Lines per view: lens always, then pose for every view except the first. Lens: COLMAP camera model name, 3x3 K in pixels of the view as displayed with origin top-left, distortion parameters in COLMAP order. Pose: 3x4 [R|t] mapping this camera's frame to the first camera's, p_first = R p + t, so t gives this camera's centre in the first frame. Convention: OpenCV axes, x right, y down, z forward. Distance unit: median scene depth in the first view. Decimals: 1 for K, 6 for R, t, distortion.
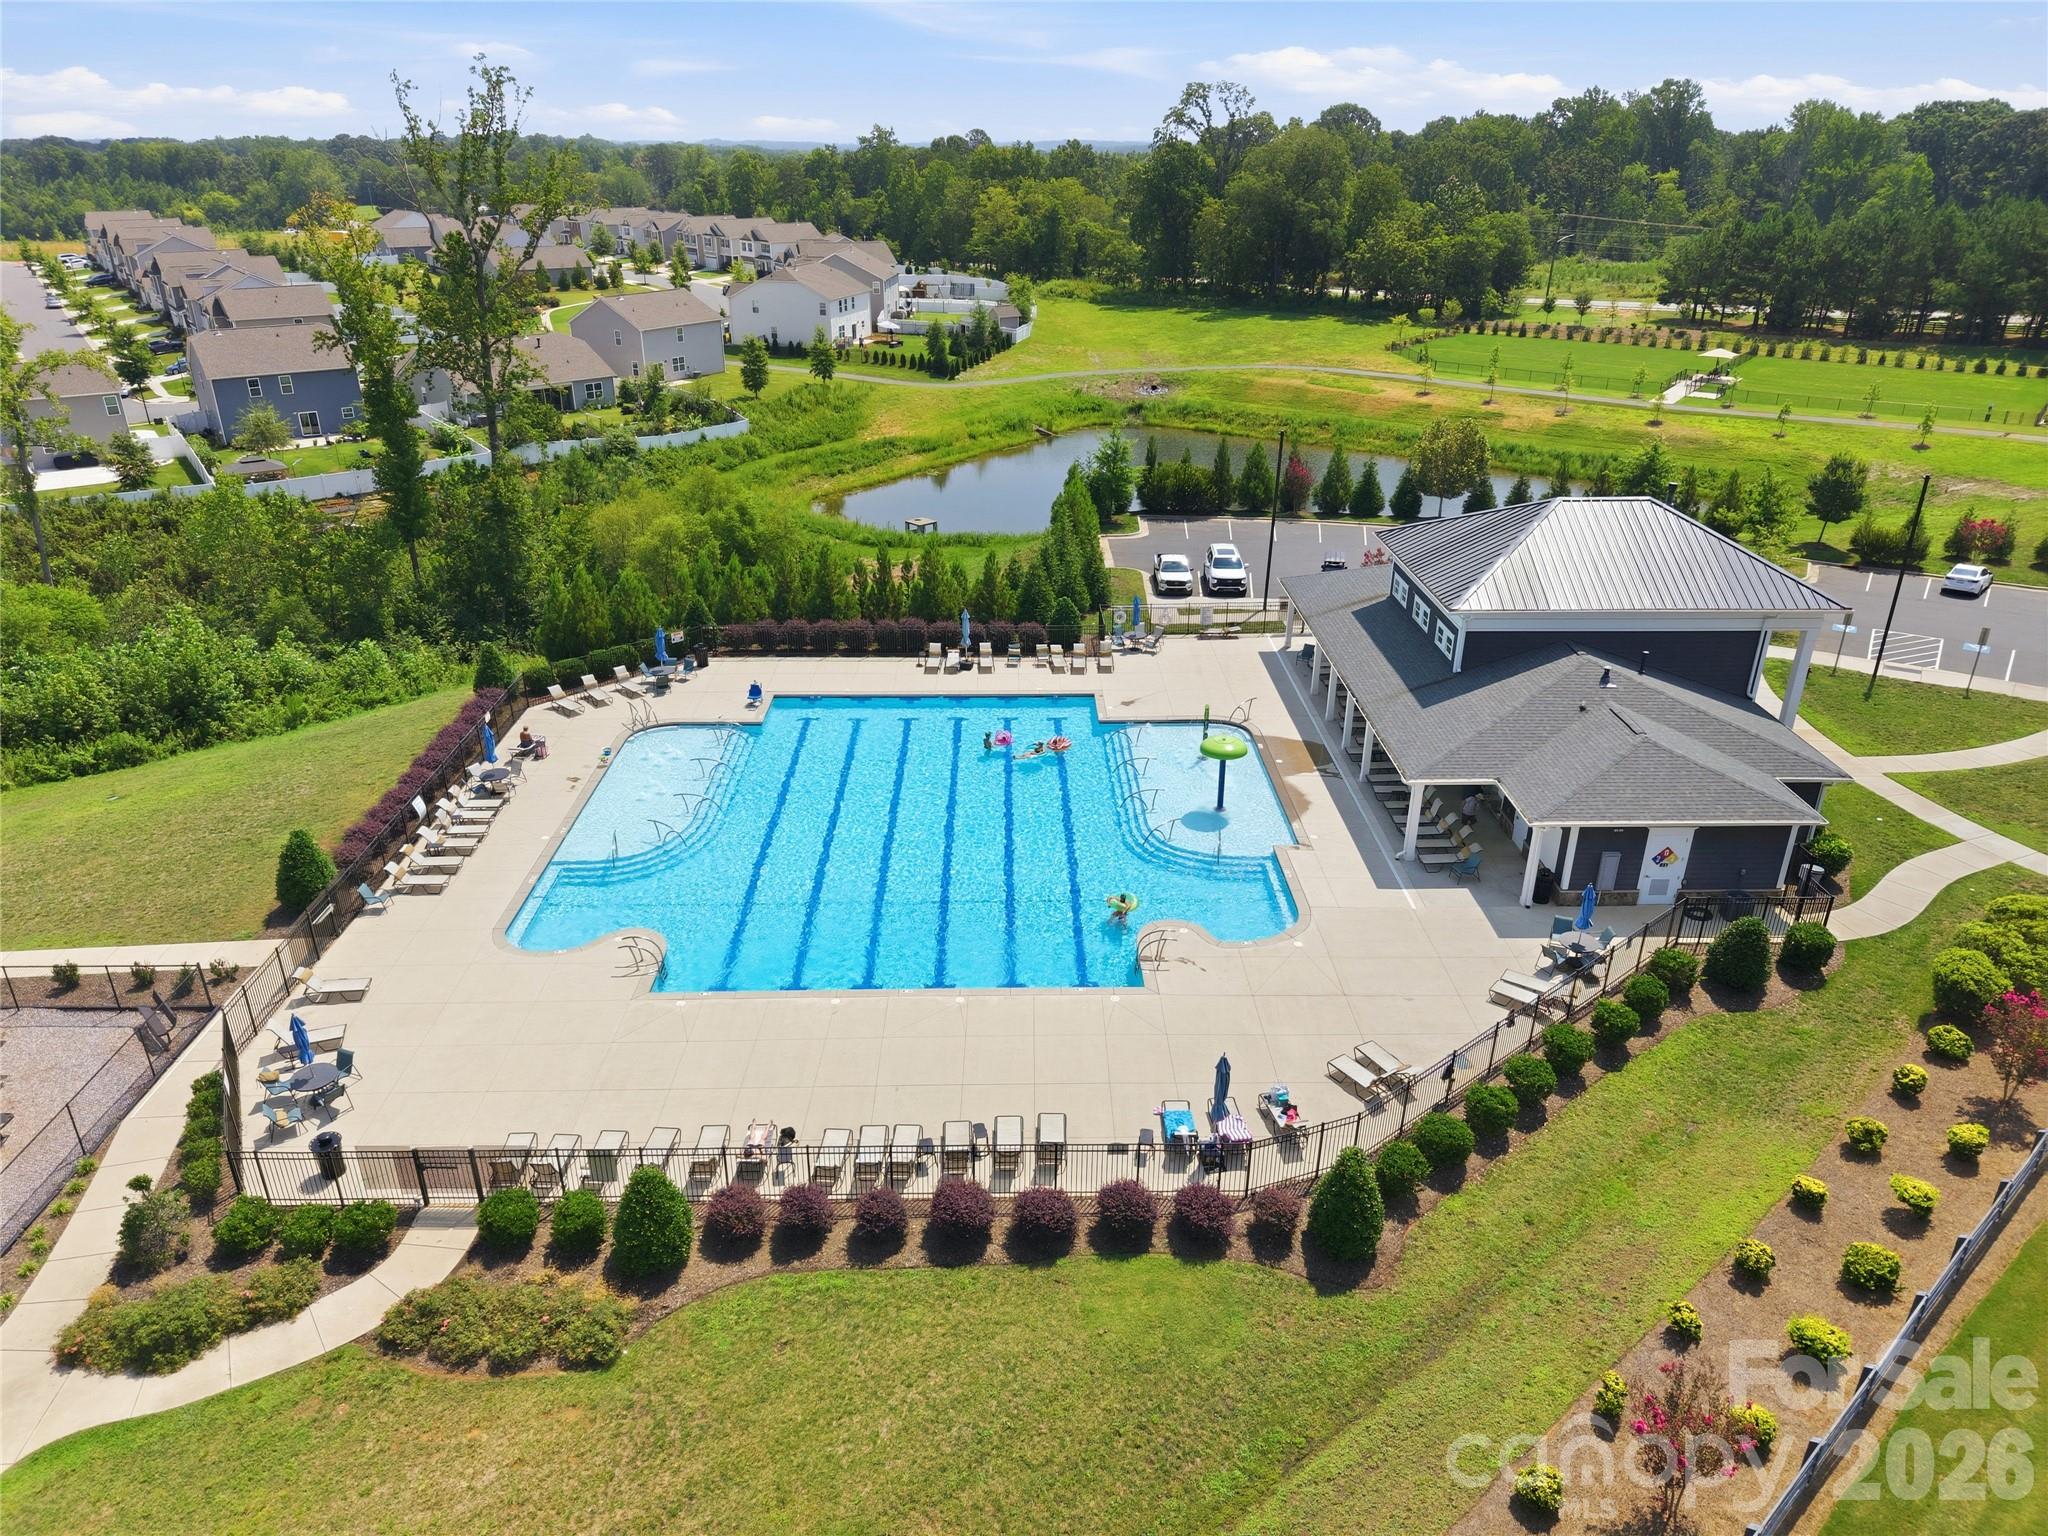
lens RADIAL K [[1337.3, 0, 1024.0], [0, 1337.3, 773.3], [0, 0, 1]] dist [0.001492, -0.009421]
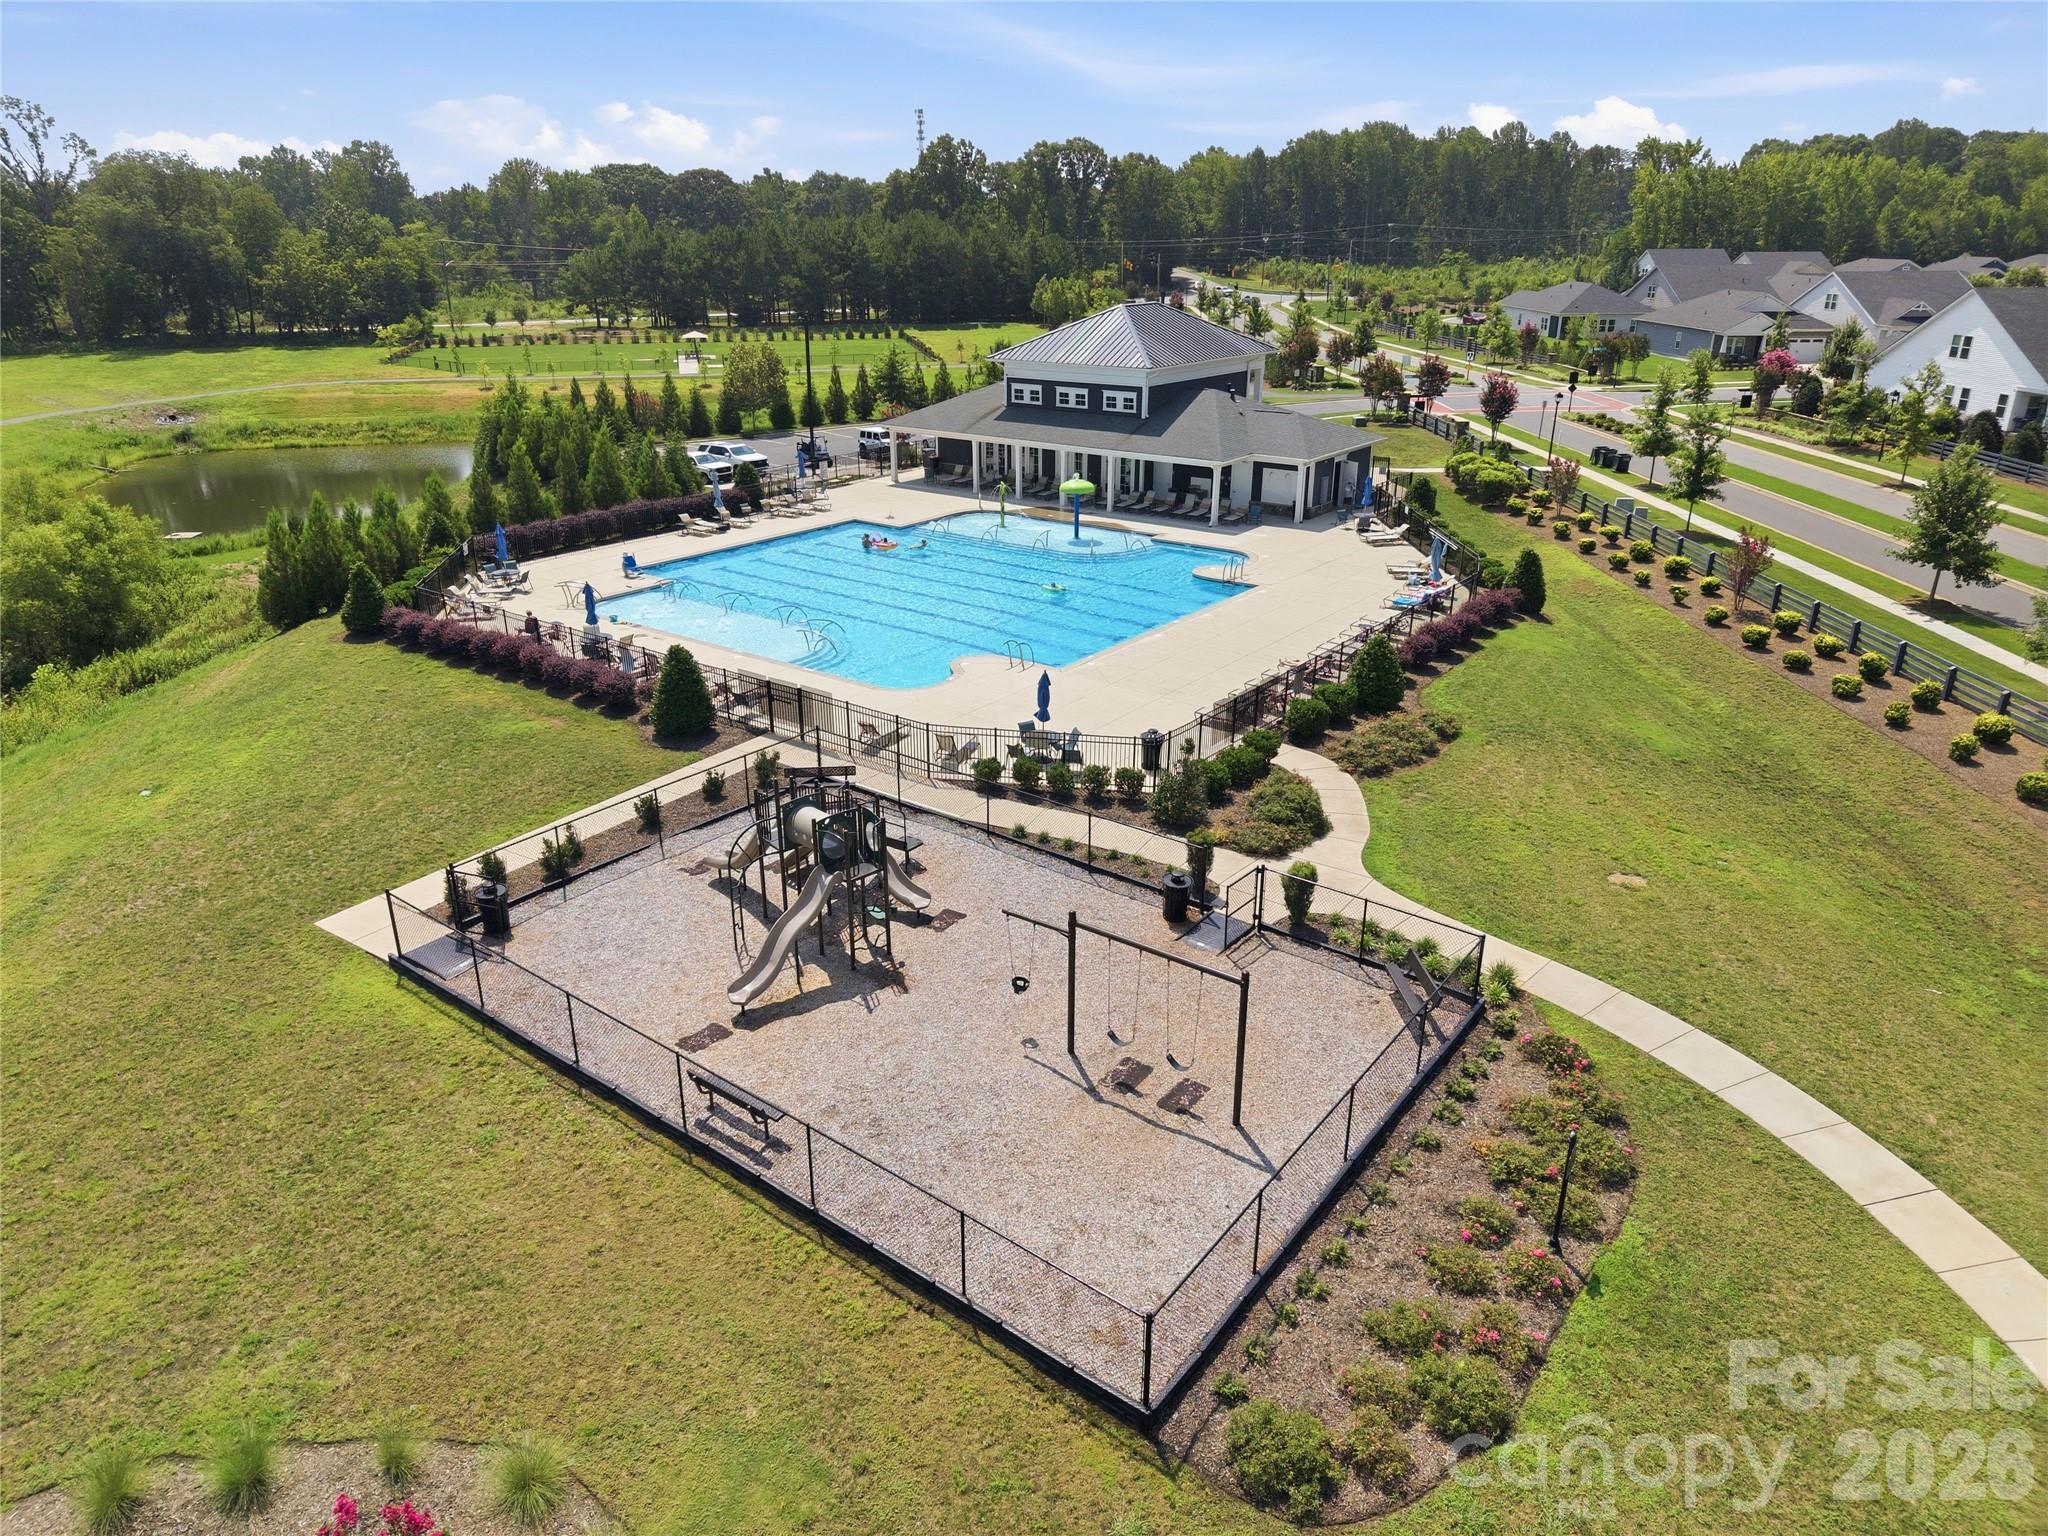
lens RADIAL K [[1337.3, 0, 1021.4], [0, 1337.3, 763.2], [0, 0, 1]] dist [0.001492, -0.009421]
pose [[0.614318, -0.289275, 0.734121, -0.273487], [0.331842, 0.938814, 0.092245, 0.028447], [-0.715887, 0.186944, 0.672724, 0.056025]]
